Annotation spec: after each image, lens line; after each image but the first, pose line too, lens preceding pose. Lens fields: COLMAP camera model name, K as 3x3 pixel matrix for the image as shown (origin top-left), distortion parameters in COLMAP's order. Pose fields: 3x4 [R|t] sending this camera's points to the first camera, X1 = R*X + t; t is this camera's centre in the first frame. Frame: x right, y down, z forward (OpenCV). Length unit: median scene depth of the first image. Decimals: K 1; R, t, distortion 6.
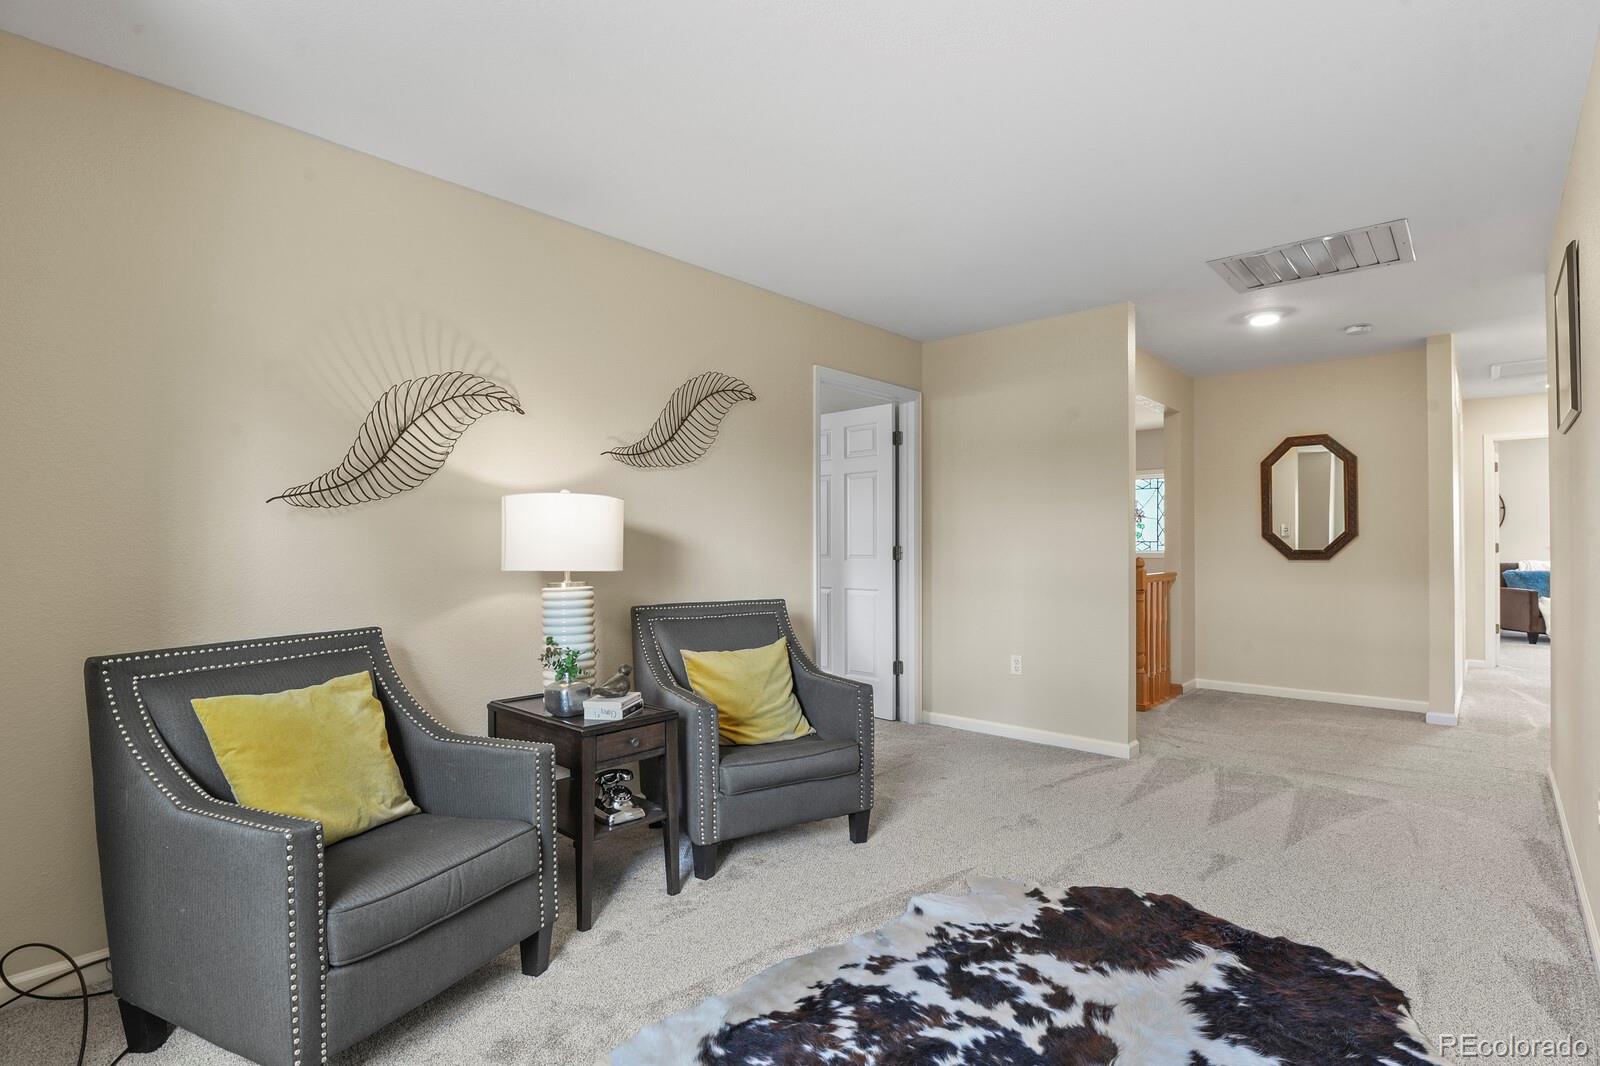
lens RADIAL K [[778.6, 0, 801.0], [0, 778.6, 534.9], [0, 0, 1]] dist [-0.011387, -0.004024]
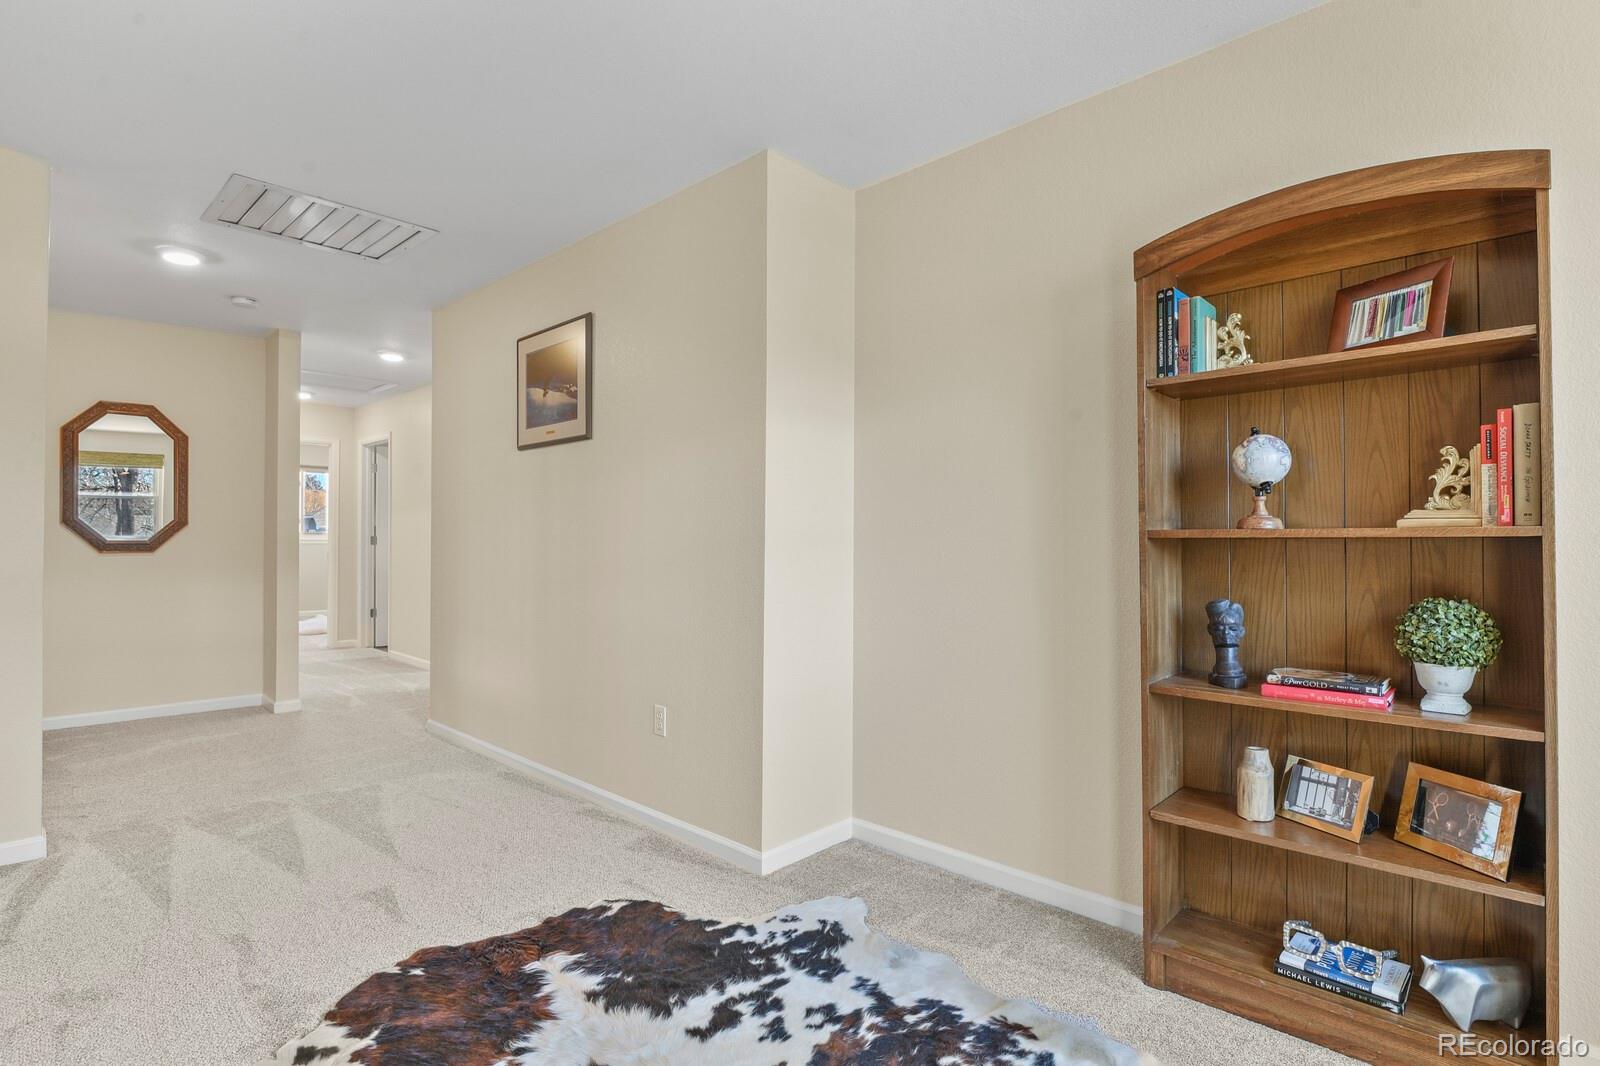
lens RADIAL K [[778.6, 0, 810.2], [0, 778.6, 537.8], [0, 0, 1]] dist [-0.011387, -0.004024]
pose [[0.025823, 0.005600, 0.999651, -0.264466], [-0.018859, 0.999809, -0.005114, 0.011946], [-0.999489, -0.018721, 0.025923, 0.427954]]
